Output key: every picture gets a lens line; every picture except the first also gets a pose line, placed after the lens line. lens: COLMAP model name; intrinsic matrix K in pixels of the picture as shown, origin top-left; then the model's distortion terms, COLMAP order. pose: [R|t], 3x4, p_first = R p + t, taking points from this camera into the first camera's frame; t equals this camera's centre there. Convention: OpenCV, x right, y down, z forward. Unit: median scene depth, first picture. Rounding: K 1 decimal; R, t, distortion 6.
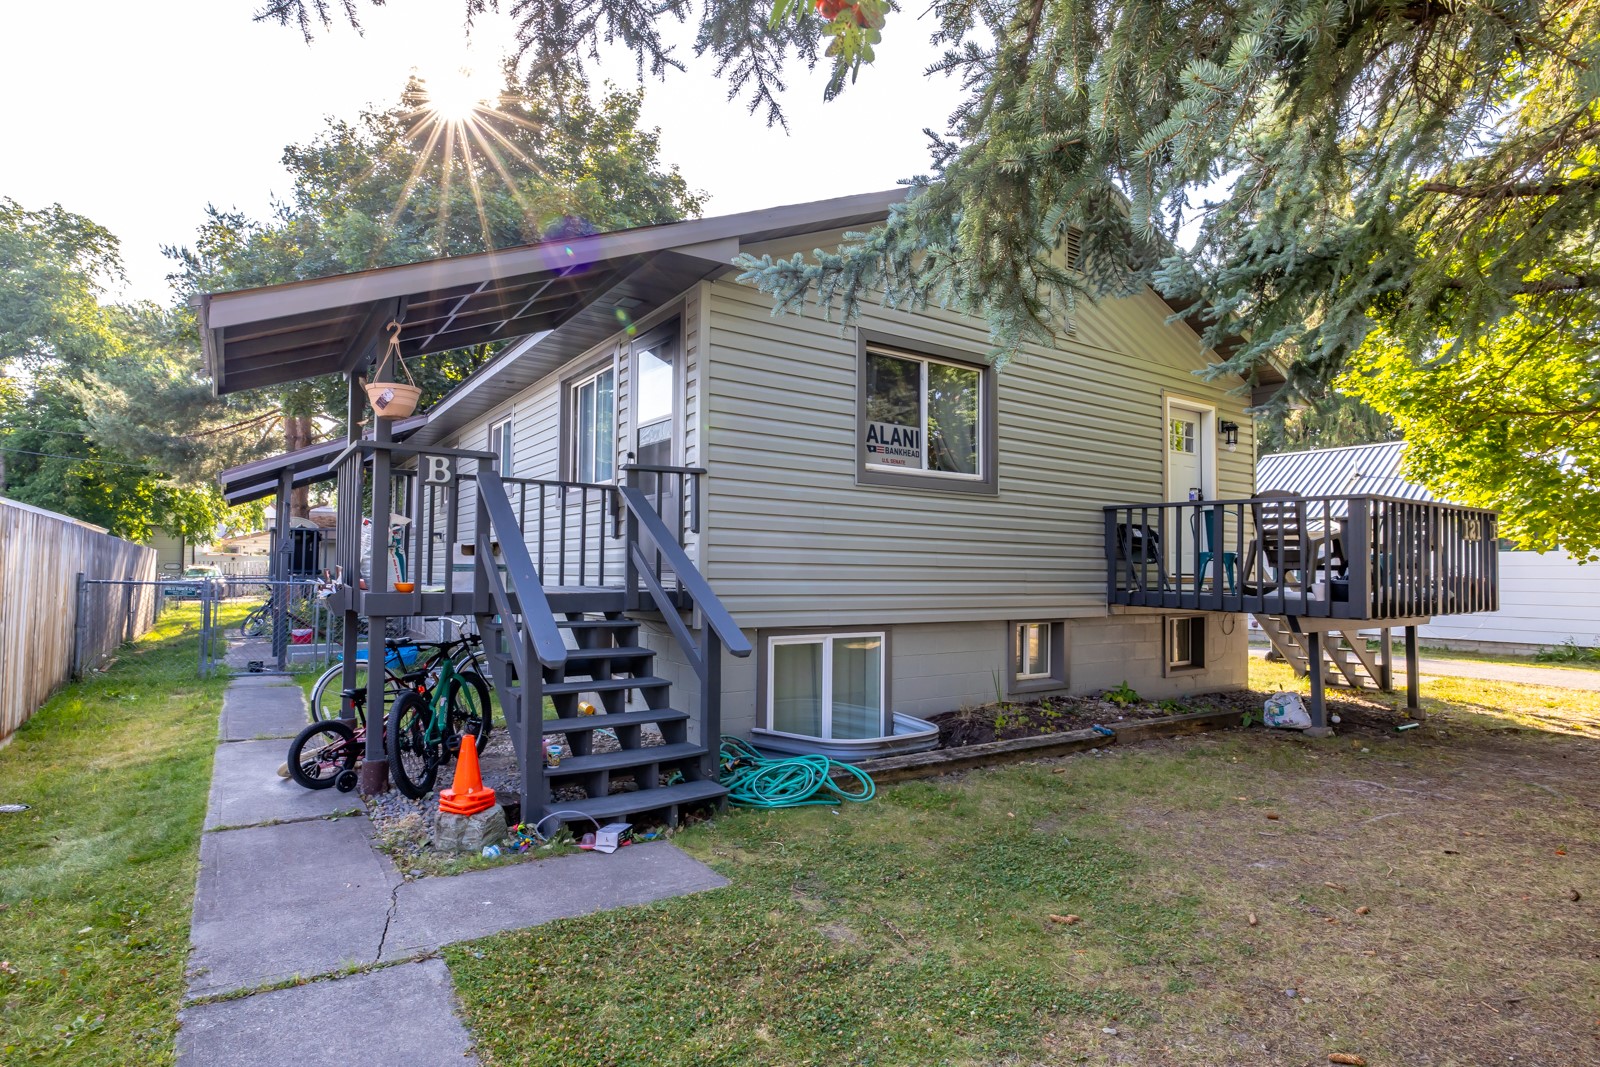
lens RADIAL K [[851.0, 0, 797.0], [0, 851.0, 539.8], [0, 0, 1]] dist [-0.002648, 0.001180]
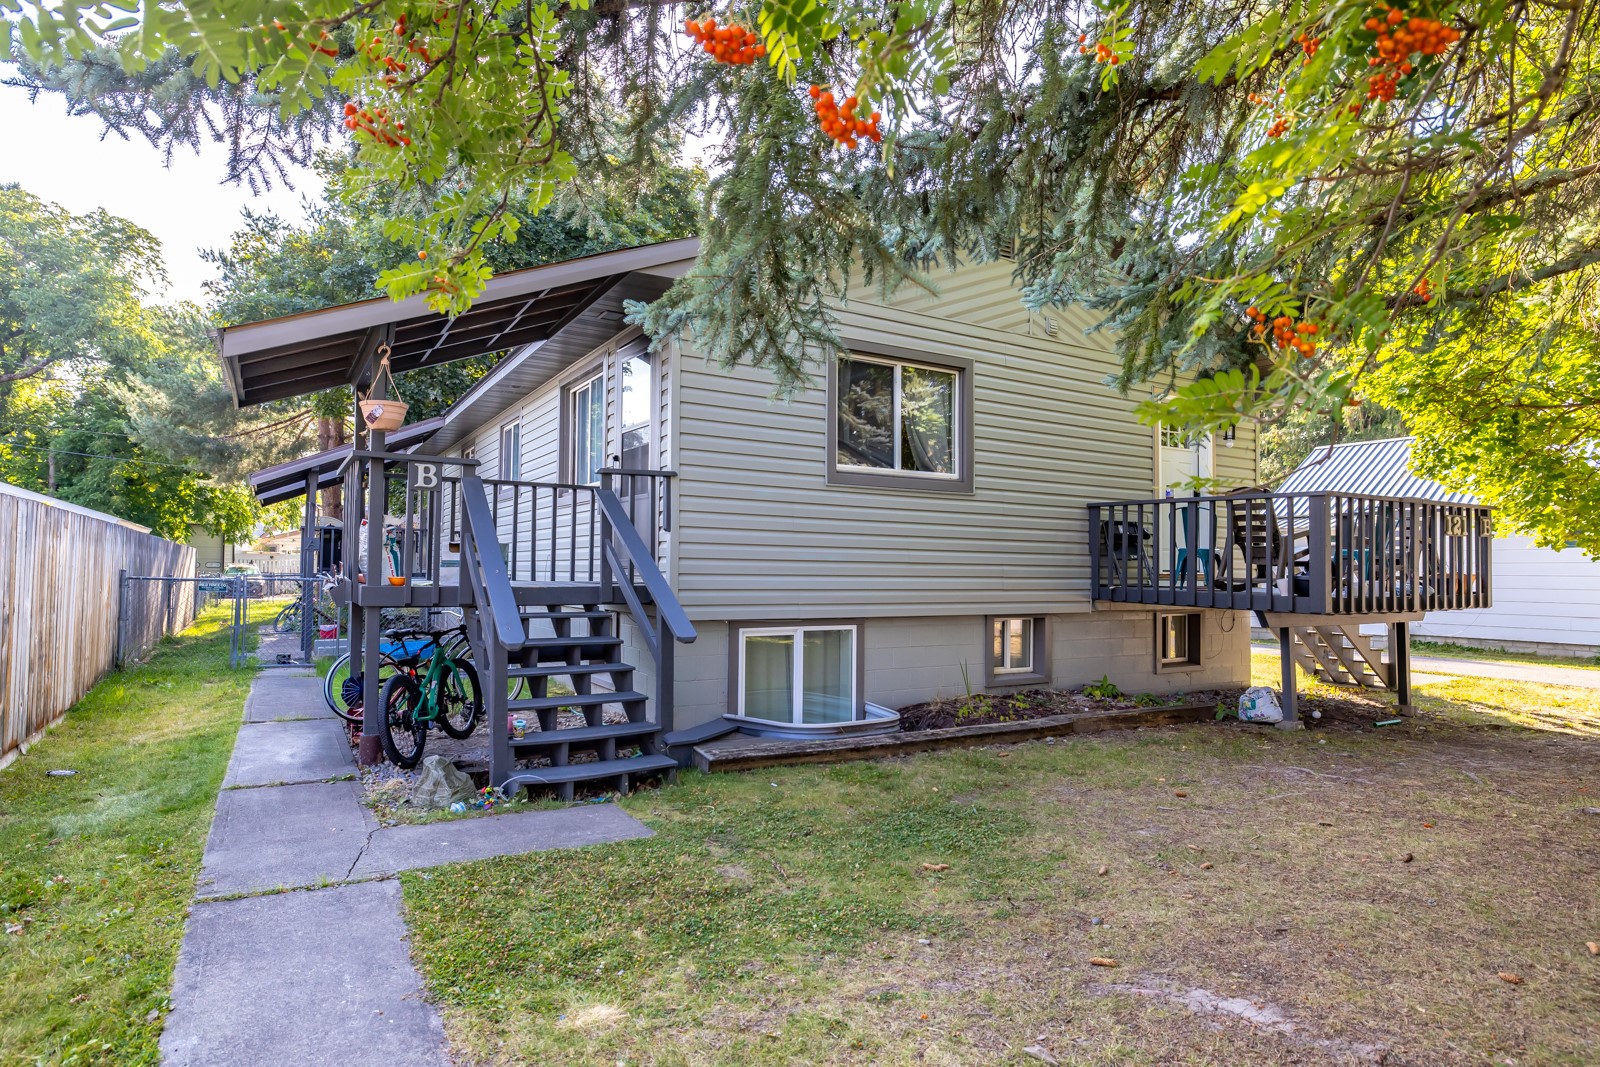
lens RADIAL K [[895.5, 0, 797.5], [0, 895.5, 541.7], [0, 0, 1]] dist [0.001742, -0.001162]
pose [[0.998315, -0.002344, -0.057972, 0.096235], [0.002651, 0.999983, 0.005218, -0.000555], [0.057959, -0.005363, 0.998305, -0.105207]]
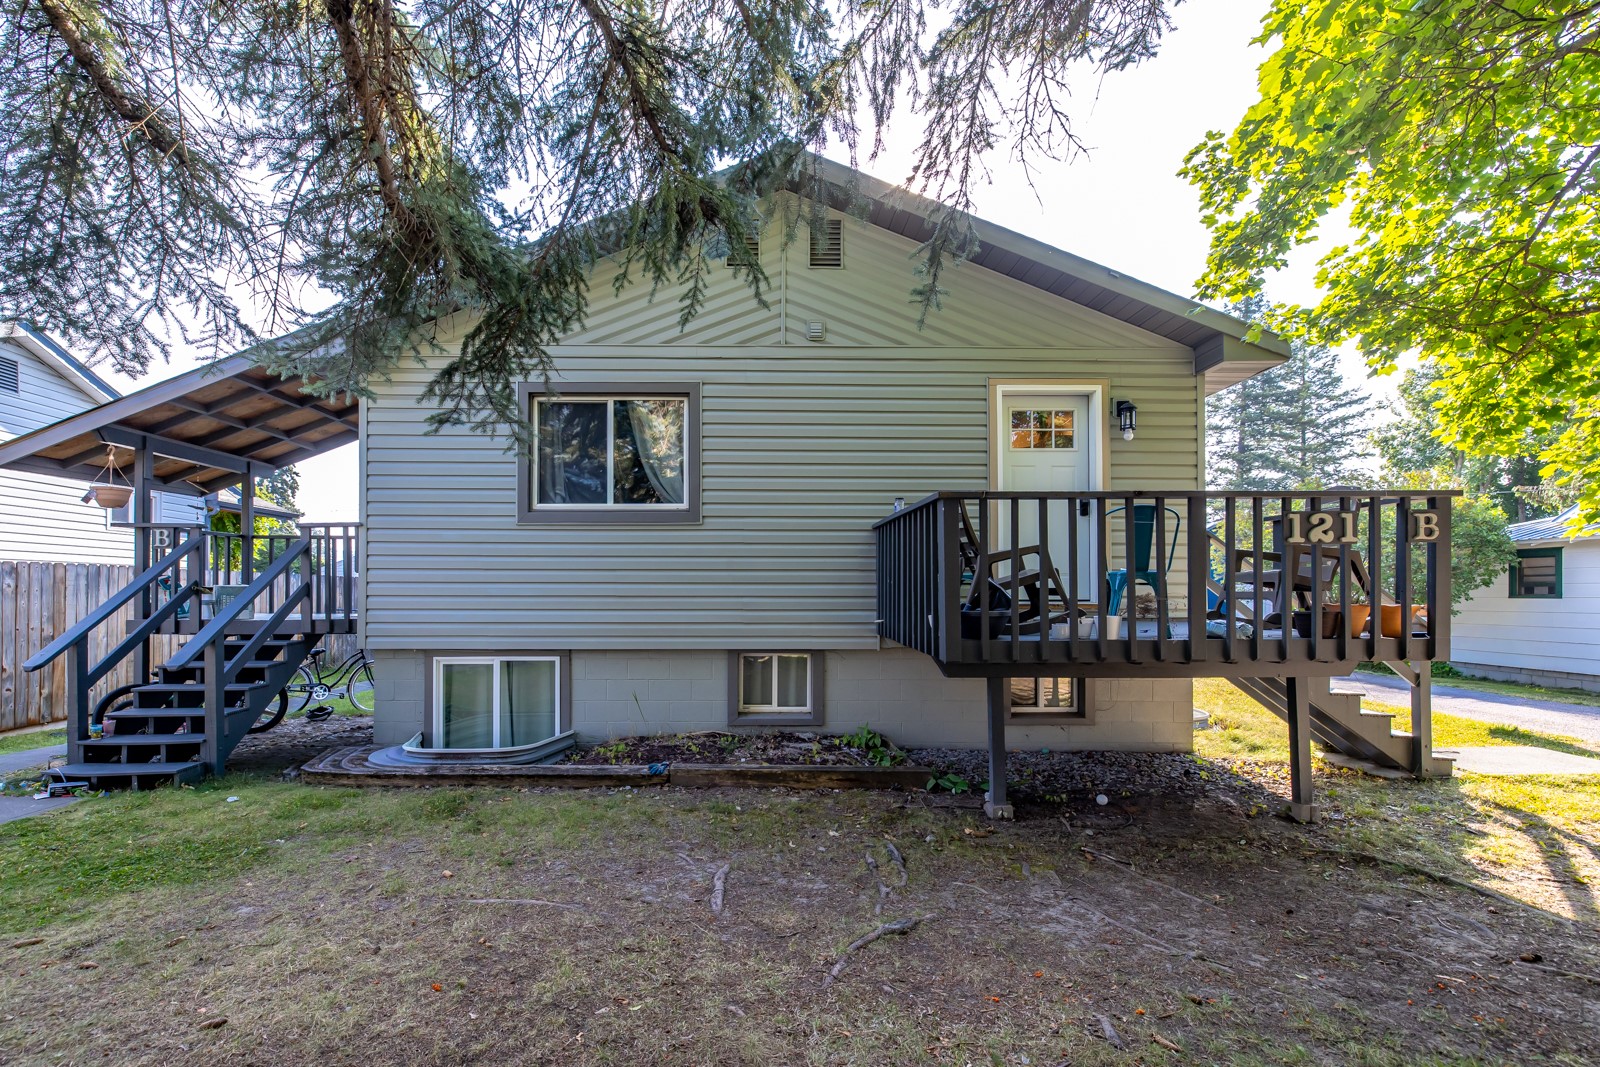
lens RADIAL K [[721.3, 0, 771.9], [0, 721.3, 587.7], [0, 0, 1]] dist [0.002296, 0.000699]
pose [[0.828993, -0.014941, -0.559060, 0.860700], [0.030538, 0.999361, 0.018575, 0.010827], [0.558425, -0.032471, 0.828919, 0.390177]]
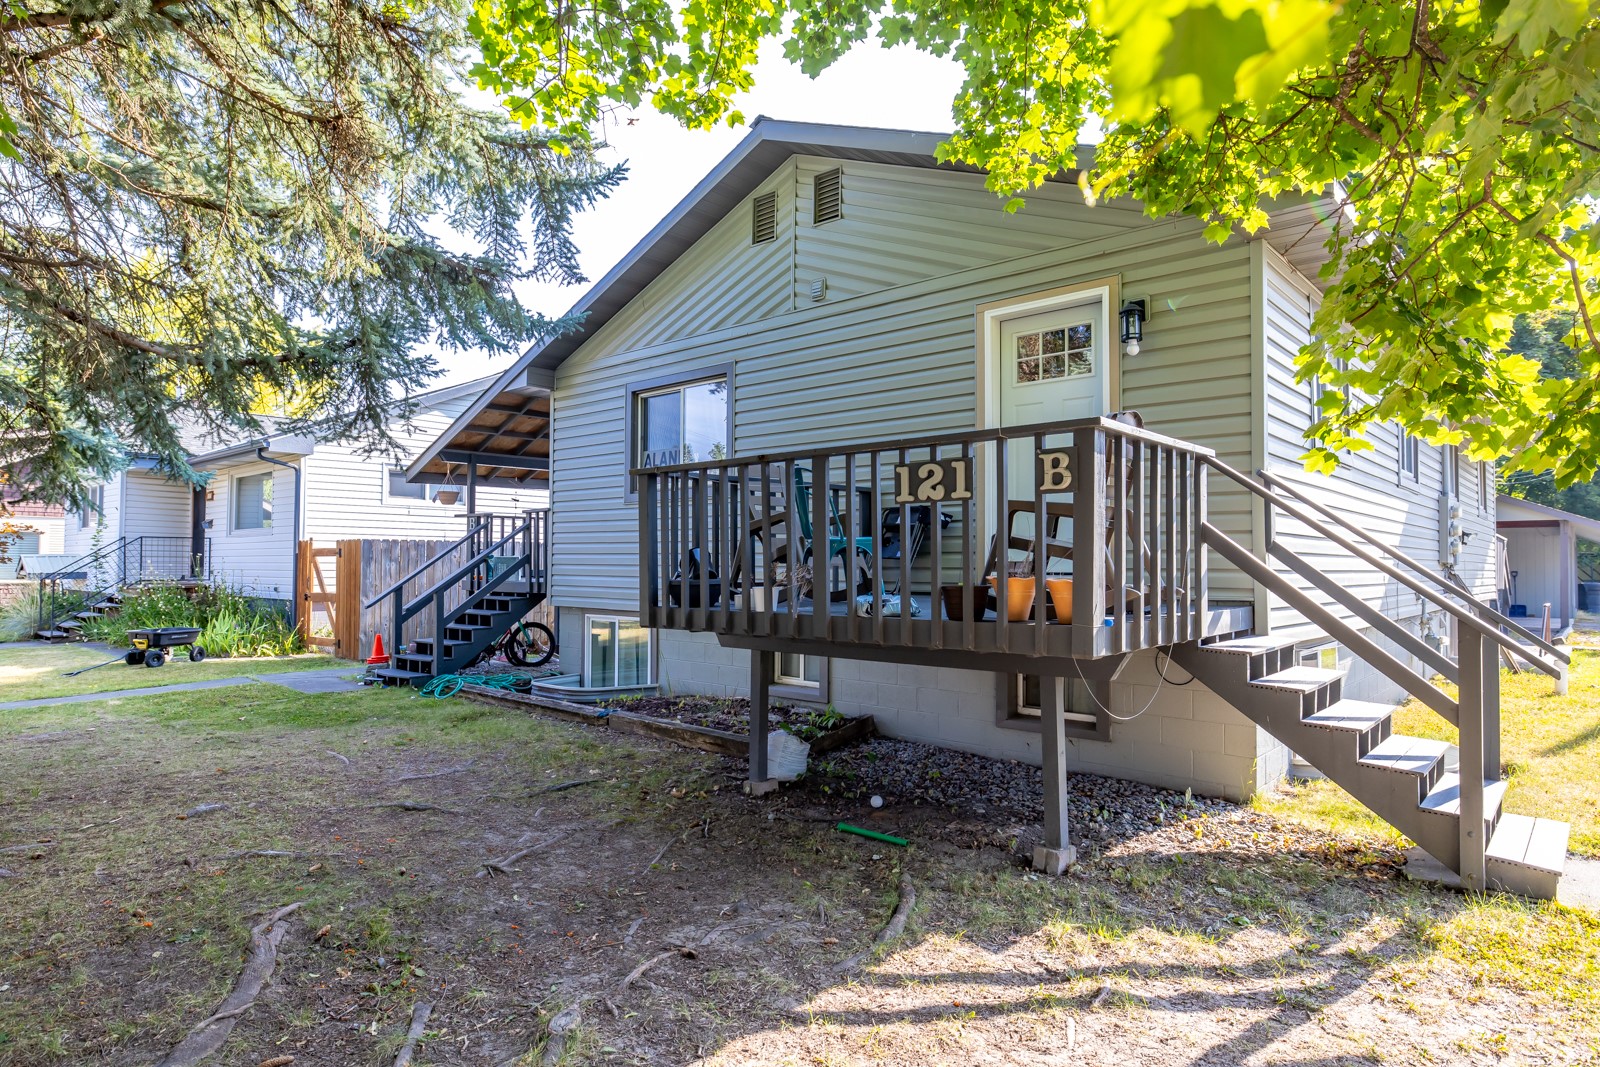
lens RADIAL K [[895.5, 0, 800.5], [0, 895.5, 538.9], [0, 0, 1]] dist [0.001742, -0.001162]
pose [[0.243663, -0.035967, -0.969193, 1.456902], [0.035663, 0.998969, -0.028107, 0.037790], [0.969204, -0.027715, 0.244694, 0.905083]]
